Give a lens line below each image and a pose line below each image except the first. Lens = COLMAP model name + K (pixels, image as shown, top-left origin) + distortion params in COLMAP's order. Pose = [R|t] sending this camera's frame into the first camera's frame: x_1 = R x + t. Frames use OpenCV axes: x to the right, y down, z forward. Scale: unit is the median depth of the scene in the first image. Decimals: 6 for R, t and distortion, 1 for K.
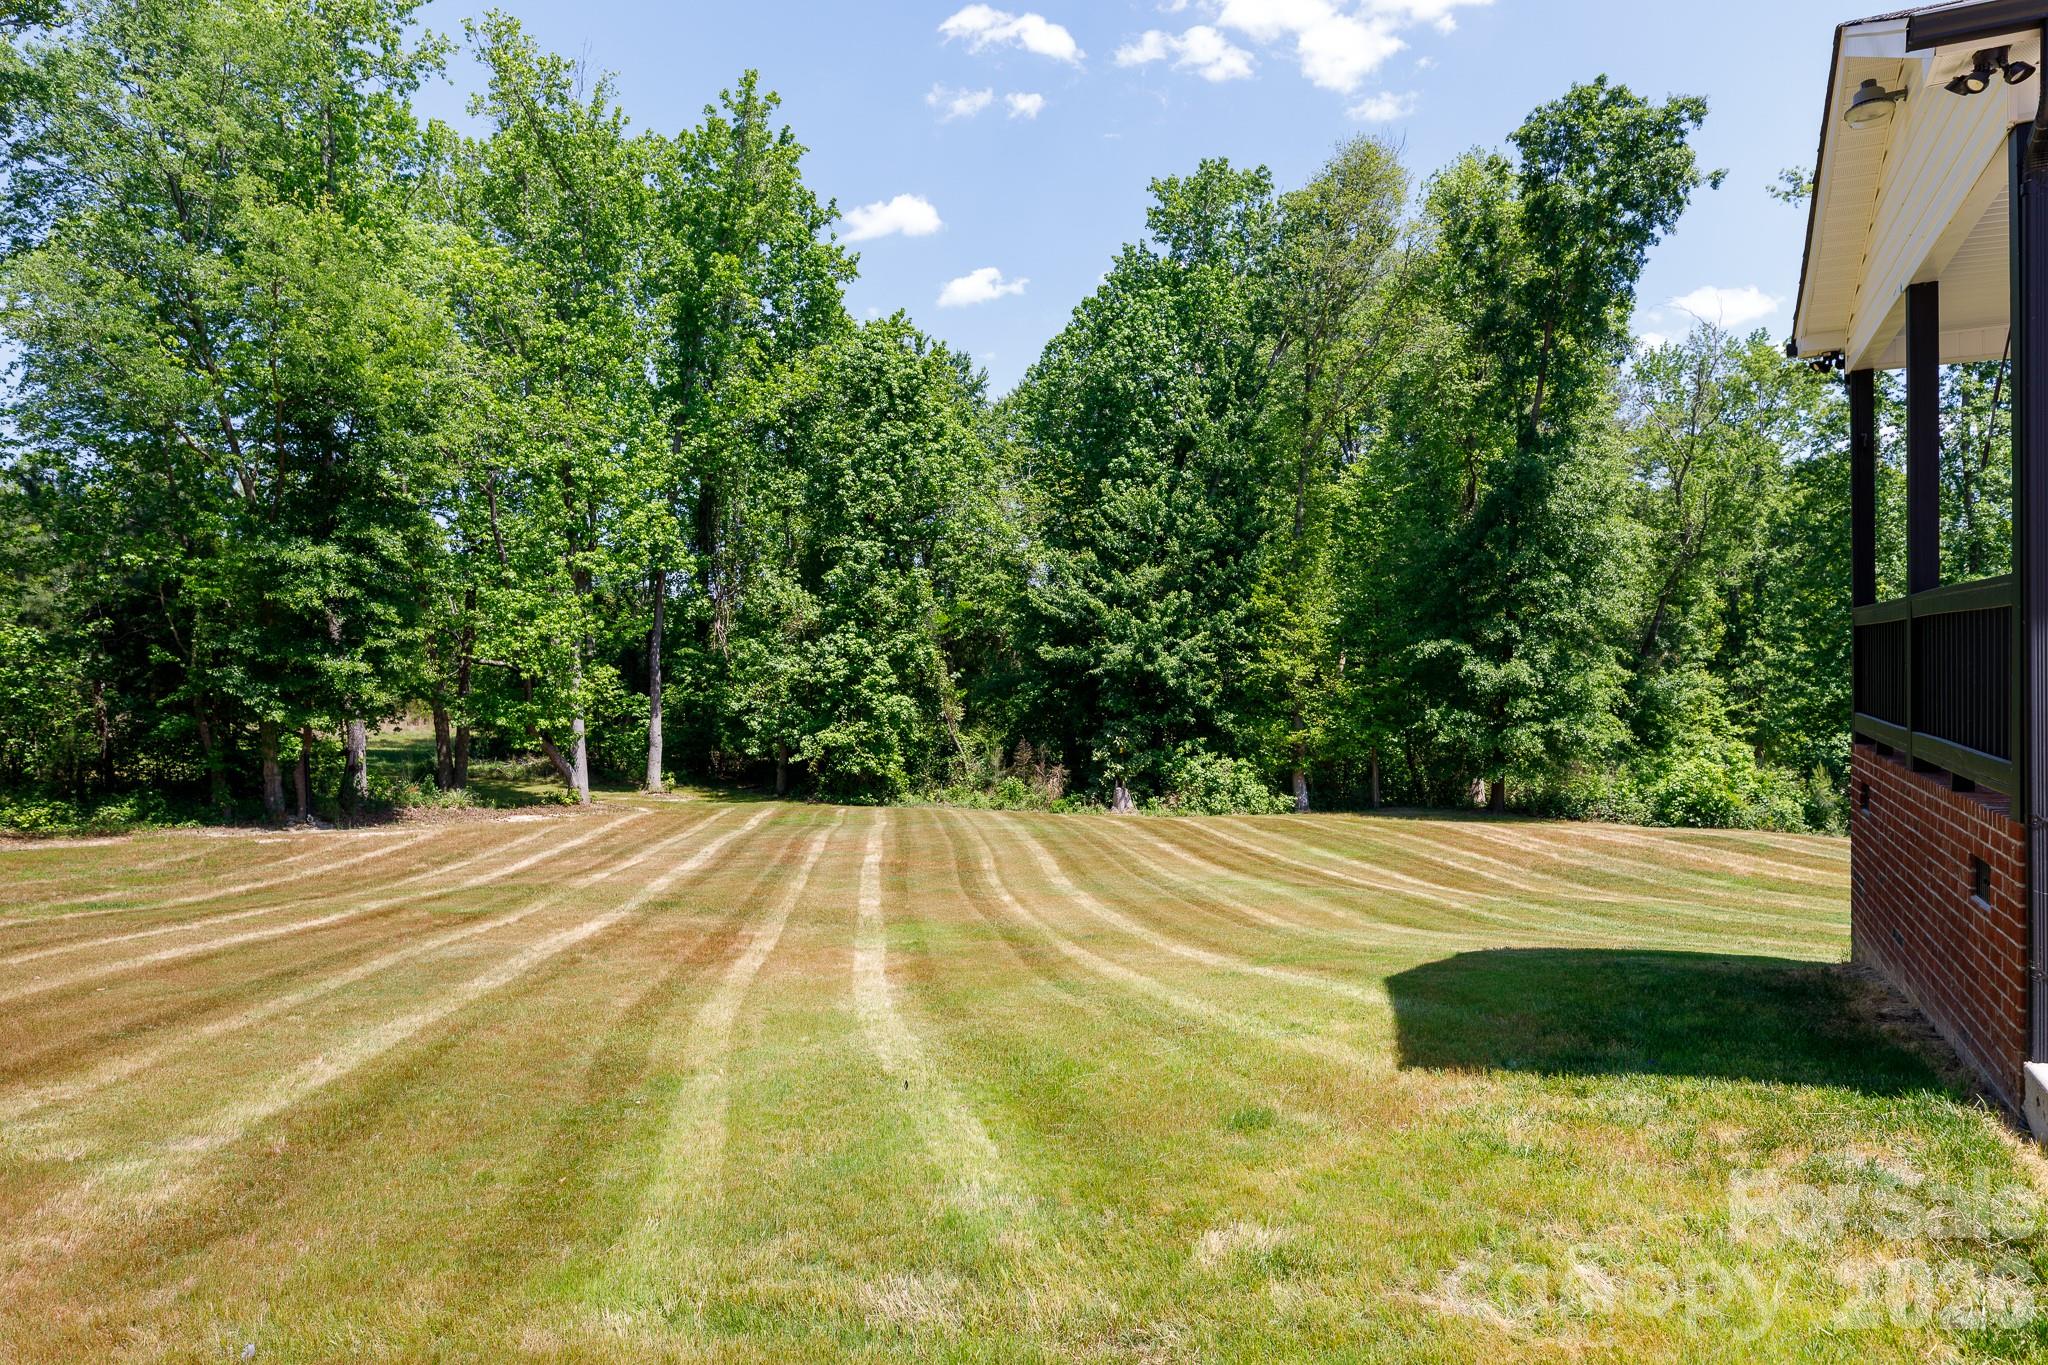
lens RADIAL K [[1277.6, 0, 1020.4], [0, 1277.6, 668.8], [0, 0, 1]] dist [0.014991, -0.001464]
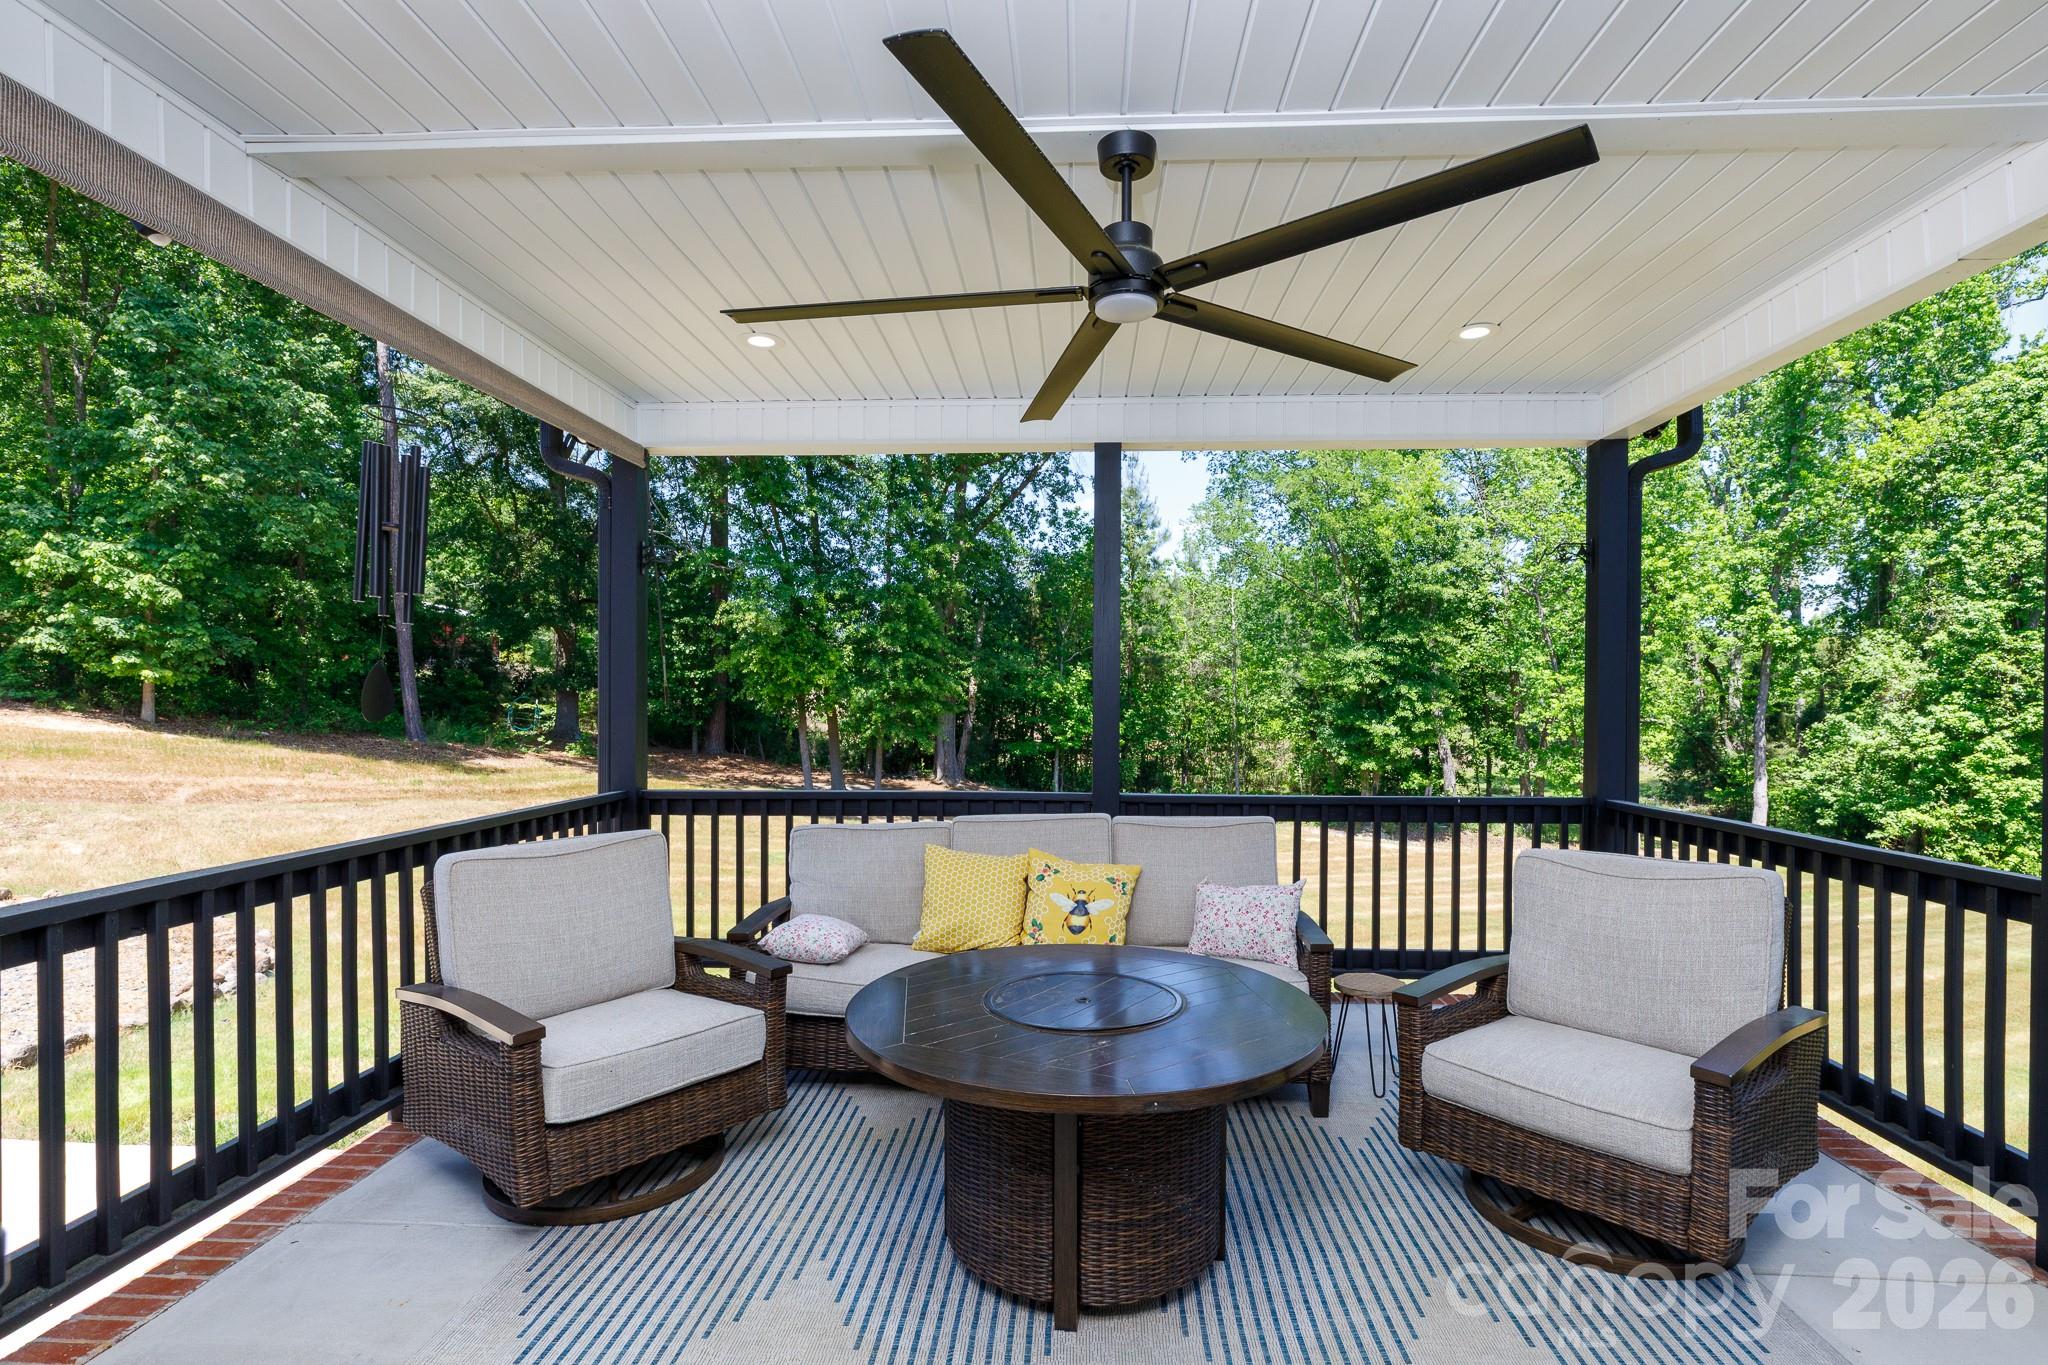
lens RADIAL K [[985.6, 0, 1030.4], [0, 985.6, 710.3], [0, 0, 1]] dist [-0.001841, 0.000294]
pose [[0.404713, 0.020372, -0.914217, 0.236772], [-0.017165, 0.999745, 0.014679, -0.023034], [0.914283, 0.009751, 0.404960, 0.120932]]
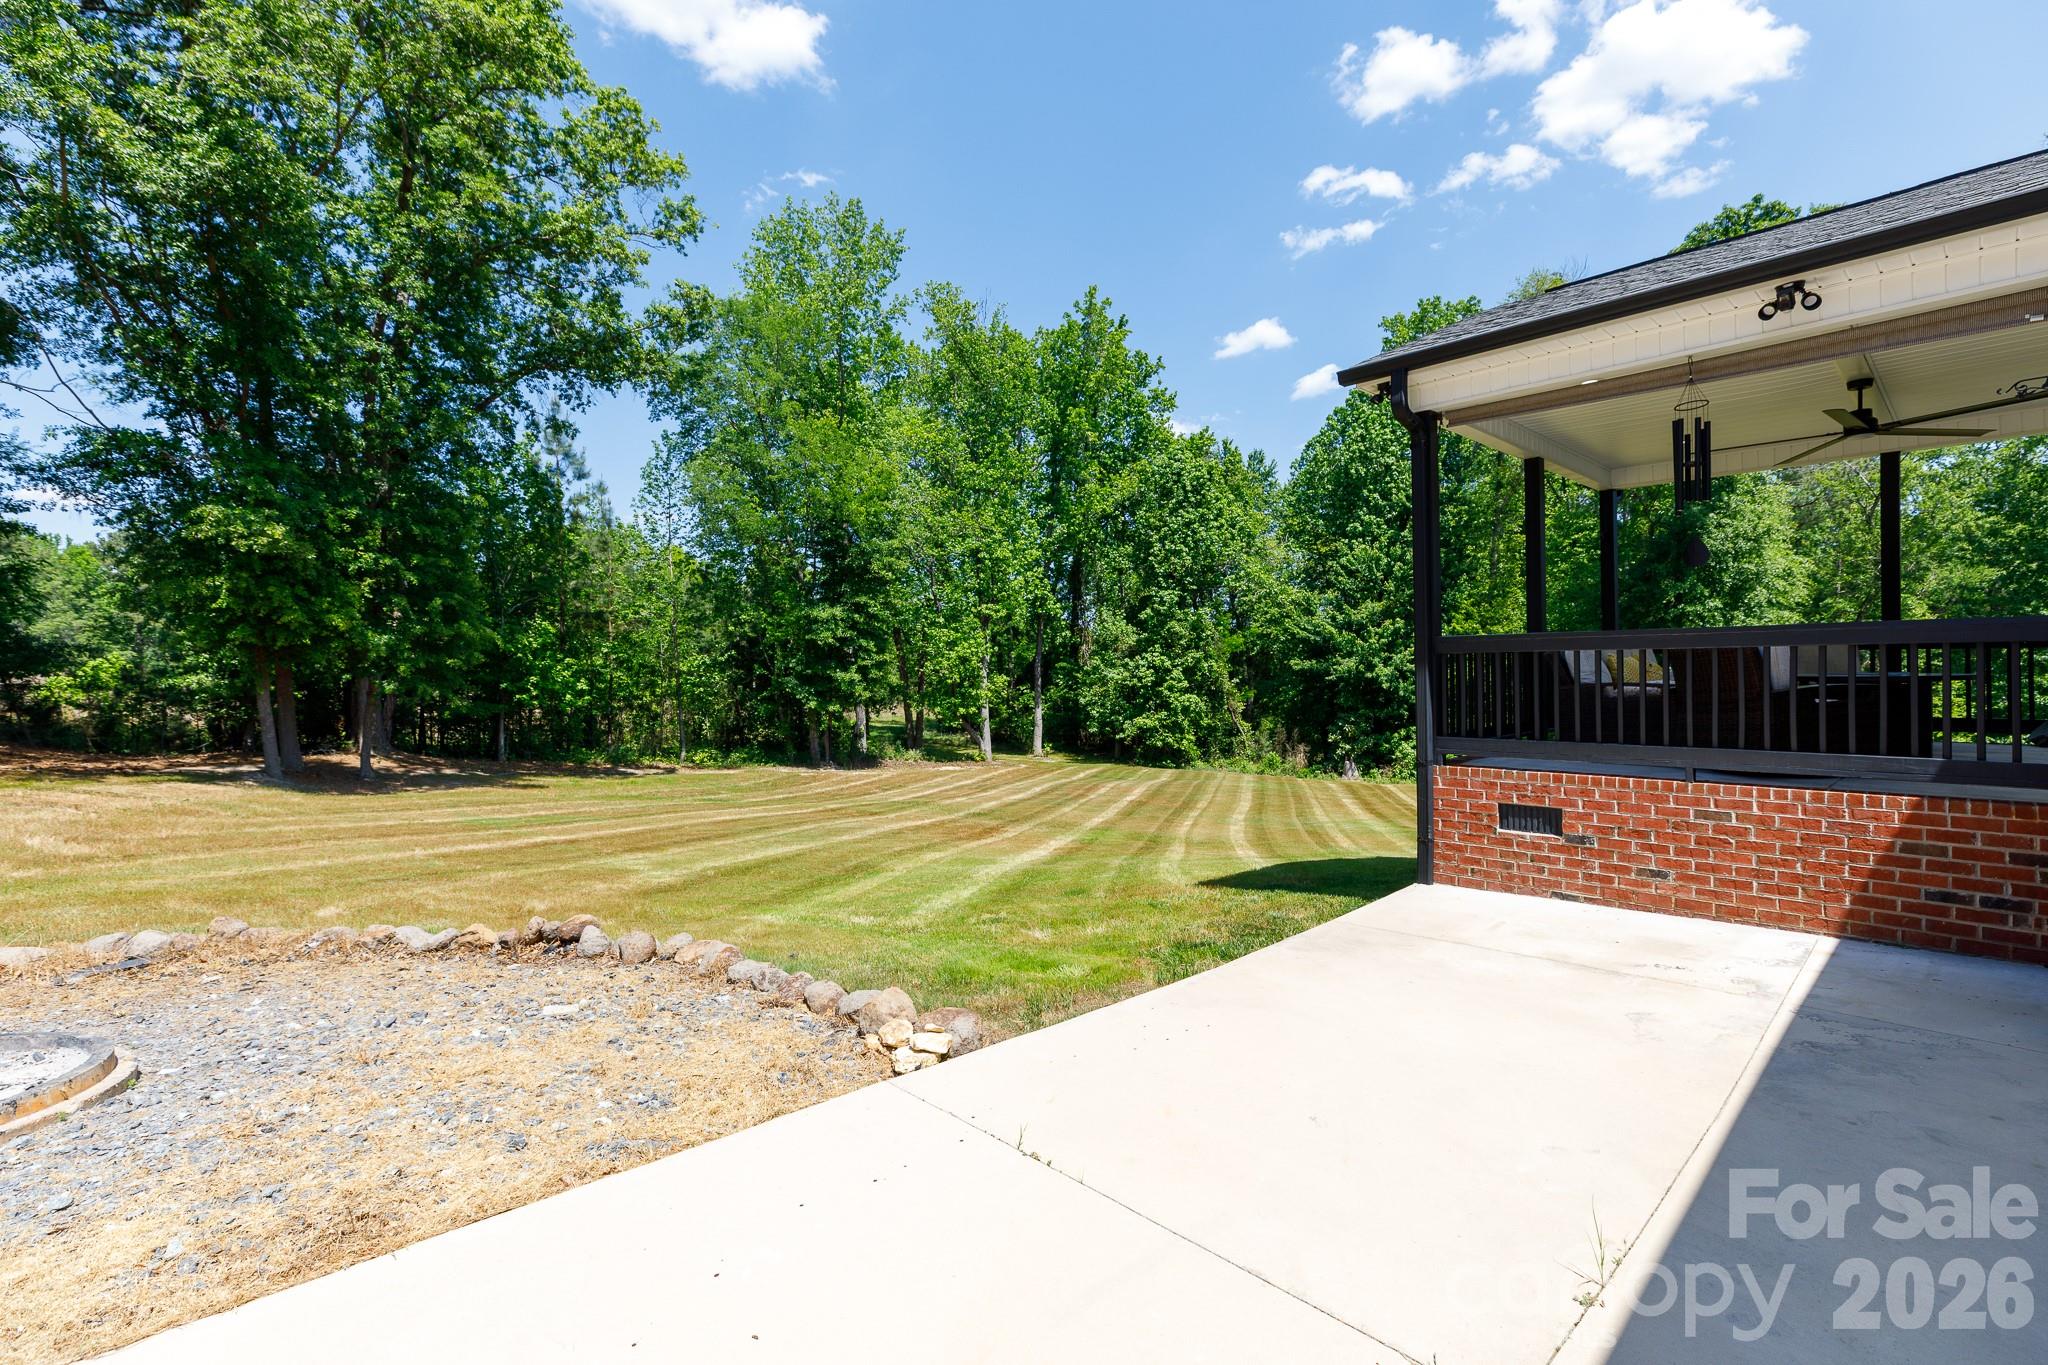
lens RADIAL K [[923.5, 0, 1022.3], [0, 923.5, 674.8], [0, 0, 1]] dist [0.003991, 0.000001]
pose [[0.940689, -0.002312, -0.339263, 0.085049], [0.002514, 0.999997, 0.000155, -0.002452], [0.339261, -0.000999, 0.940692, -0.068352]]
